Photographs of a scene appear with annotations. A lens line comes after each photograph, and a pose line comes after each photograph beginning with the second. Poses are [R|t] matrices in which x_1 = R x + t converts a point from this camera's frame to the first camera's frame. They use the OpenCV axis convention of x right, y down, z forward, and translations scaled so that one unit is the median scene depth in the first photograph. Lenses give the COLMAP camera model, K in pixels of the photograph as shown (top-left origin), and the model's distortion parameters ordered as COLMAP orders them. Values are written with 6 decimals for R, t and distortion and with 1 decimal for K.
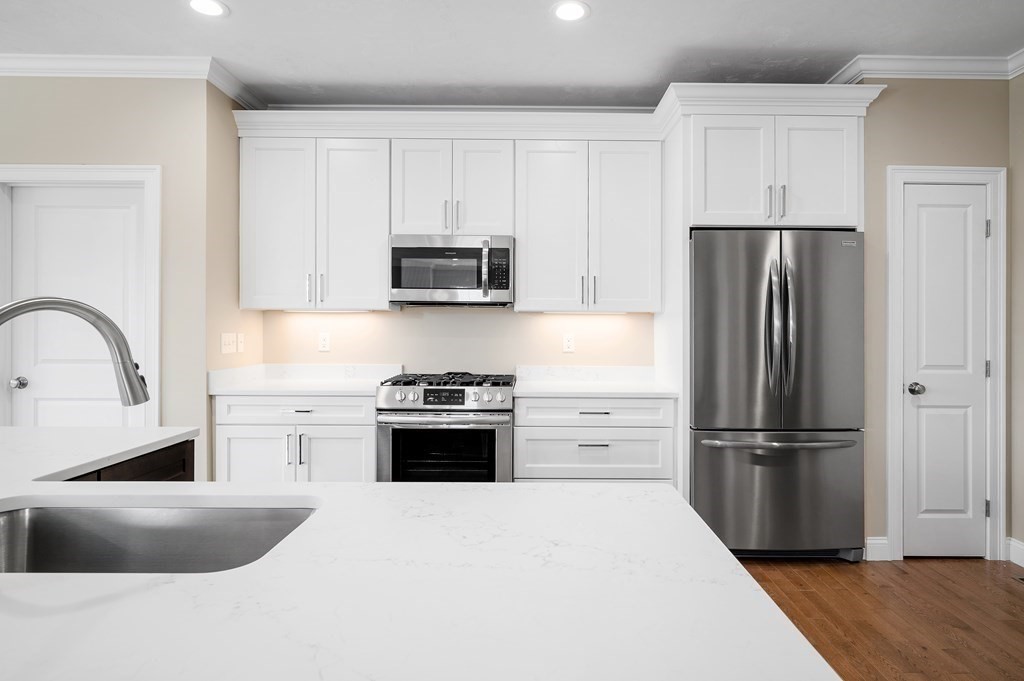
lens RADIAL K [[554.7, 0, 526.3], [0, 554.7, 320.0], [0, 0, 1]] dist [0.002121, 0.000027]
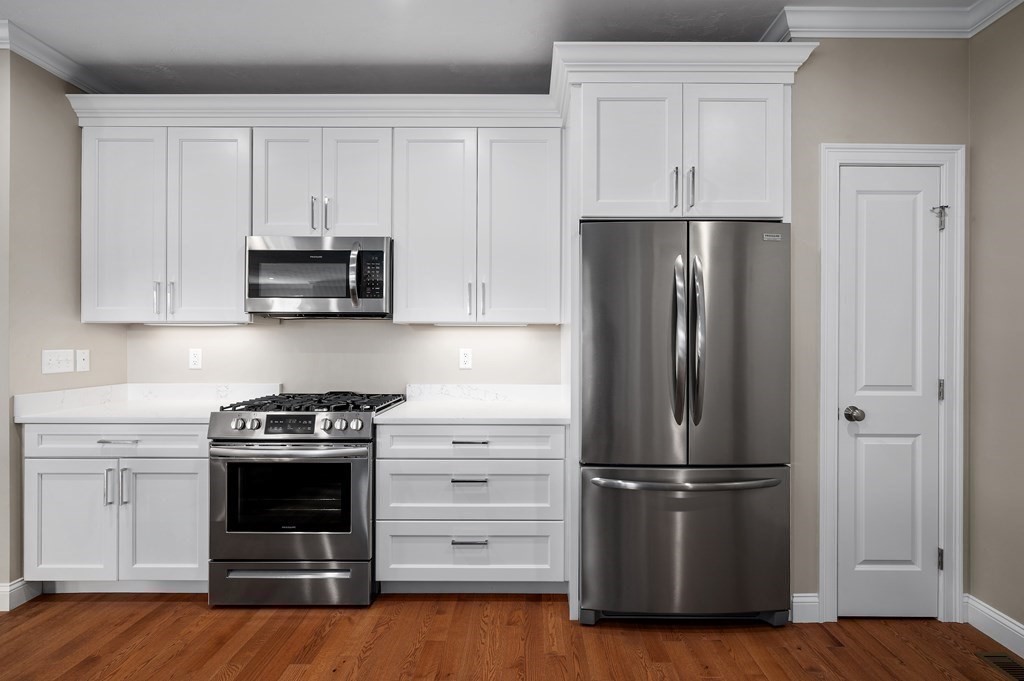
lens RADIAL K [[471.3, 0, 512.9], [0, 471.3, 340.3], [0, 0, 1]] dist [-0.000070, 0.001197]
pose [[0.999955, -0.004100, -0.008574, 0.196070], [0.004192, 0.999933, 0.010781, 0.004469], [0.008529, -0.010816, 0.999905, 0.288141]]
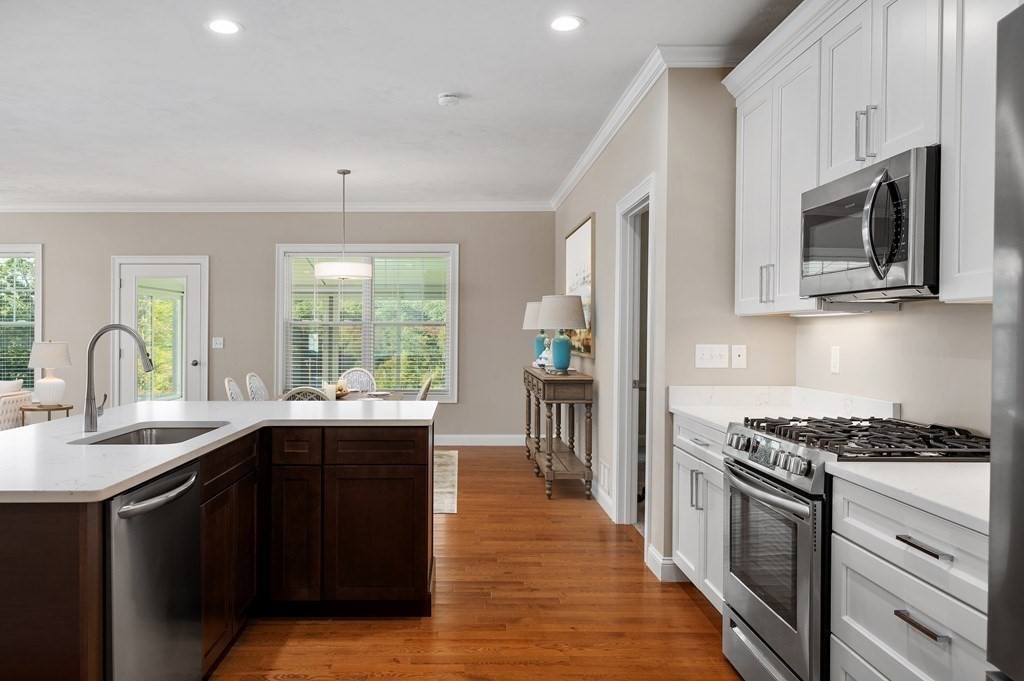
lens RADIAL K [[766.6, 0, 515.2], [0, 766.6, 338.0], [0, 0, 1]] dist [0.009221, 0.001579]
pose [[0.051176, 0.000138, -0.998690, 0.680022], [0.009326, 0.999956, 0.000616, 0.010618], [0.998646, -0.009346, 0.051172, 0.683041]]
